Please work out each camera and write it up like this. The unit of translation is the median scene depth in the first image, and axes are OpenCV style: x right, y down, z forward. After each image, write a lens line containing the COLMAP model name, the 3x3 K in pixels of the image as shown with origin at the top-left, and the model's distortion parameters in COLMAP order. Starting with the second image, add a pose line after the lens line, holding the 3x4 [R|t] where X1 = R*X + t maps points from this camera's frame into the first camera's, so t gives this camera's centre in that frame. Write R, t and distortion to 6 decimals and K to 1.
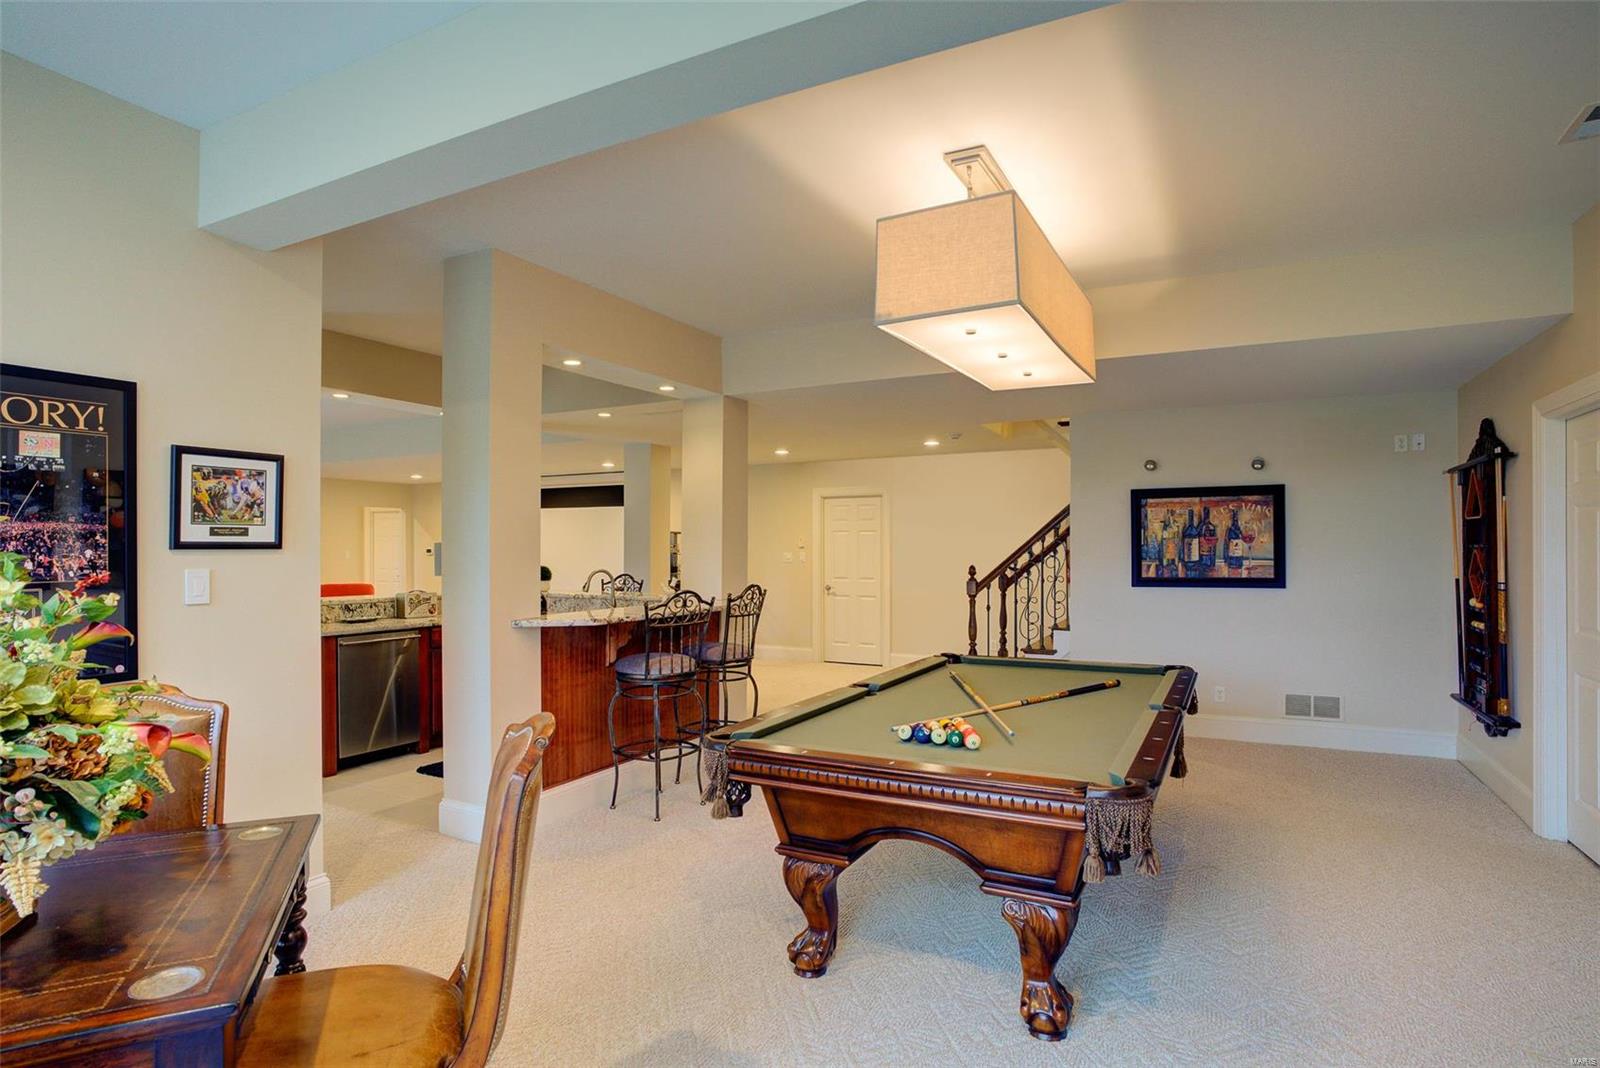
lens RADIAL K [[830.8, 0, 802.9], [0, 830.8, 532.7], [0, 0, 1]] dist [-0.046086, 0.007900]
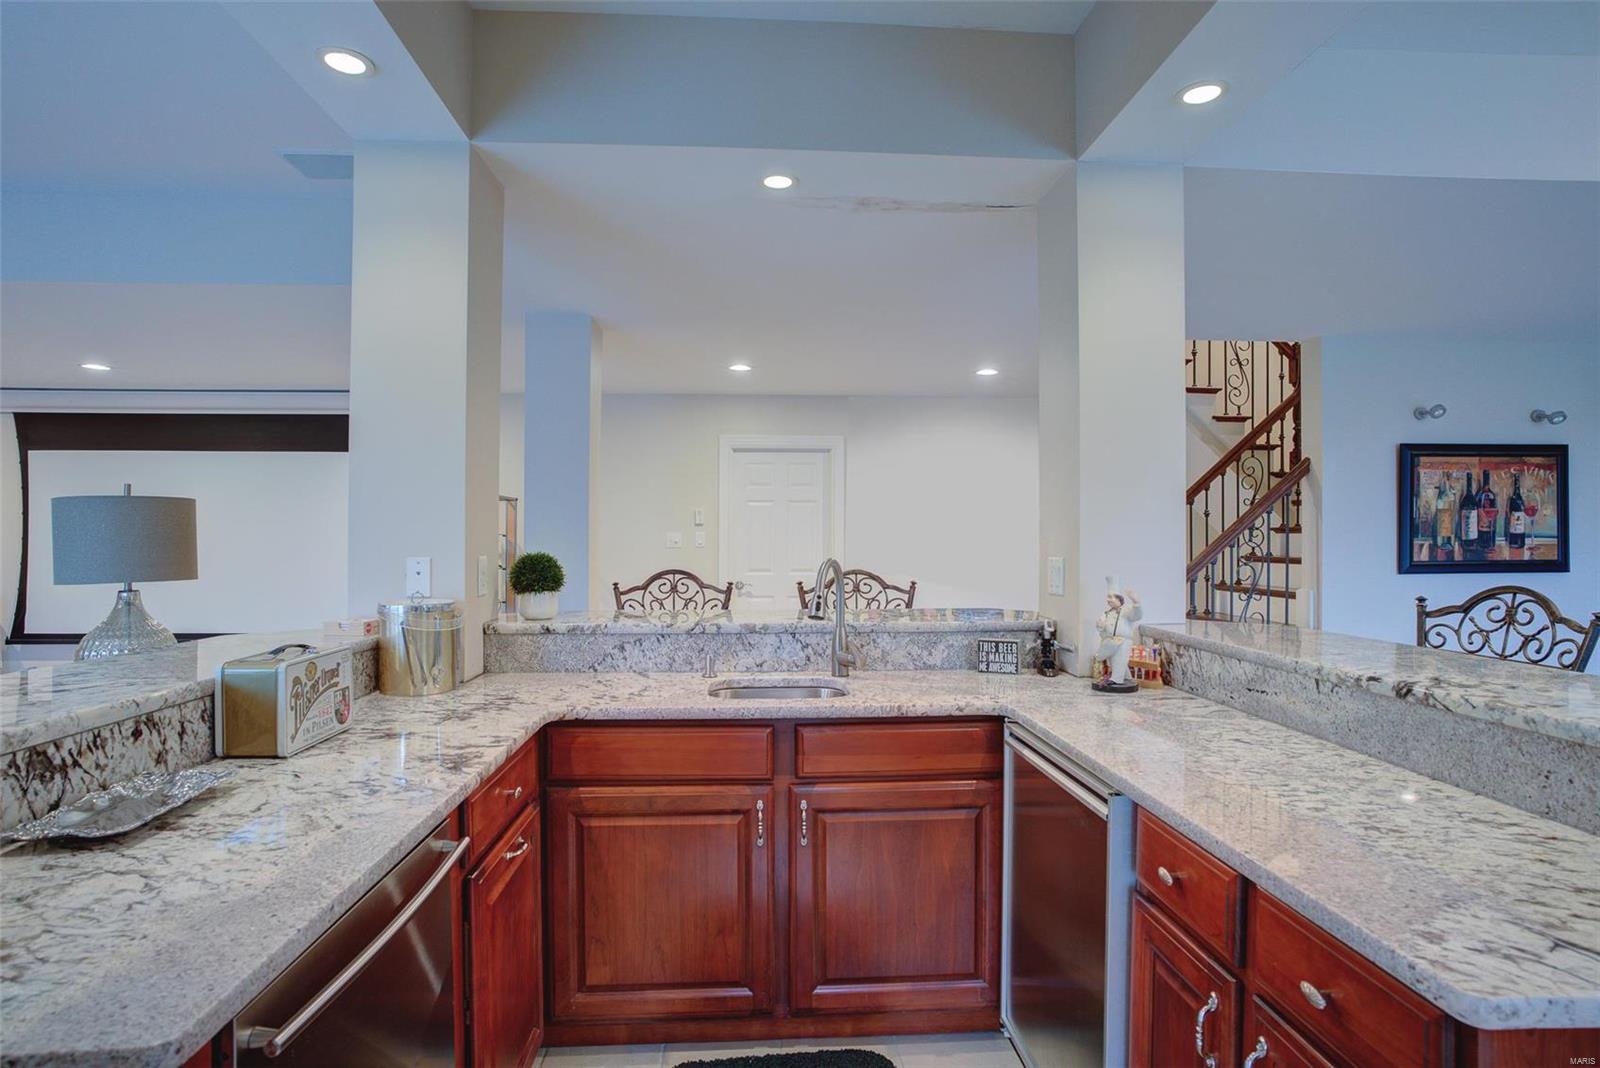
lens RADIAL K [[830.8, 0, 798.2], [0, 830.8, 538.3], [0, 0, 1]] dist [-0.046086, 0.007900]
pose [[0.854152, 0.002230, 0.520019, -0.462633], [-0.011280, 0.999835, 0.014239, 0.029986], [-0.519901, -0.018028, 0.854036, 0.683354]]
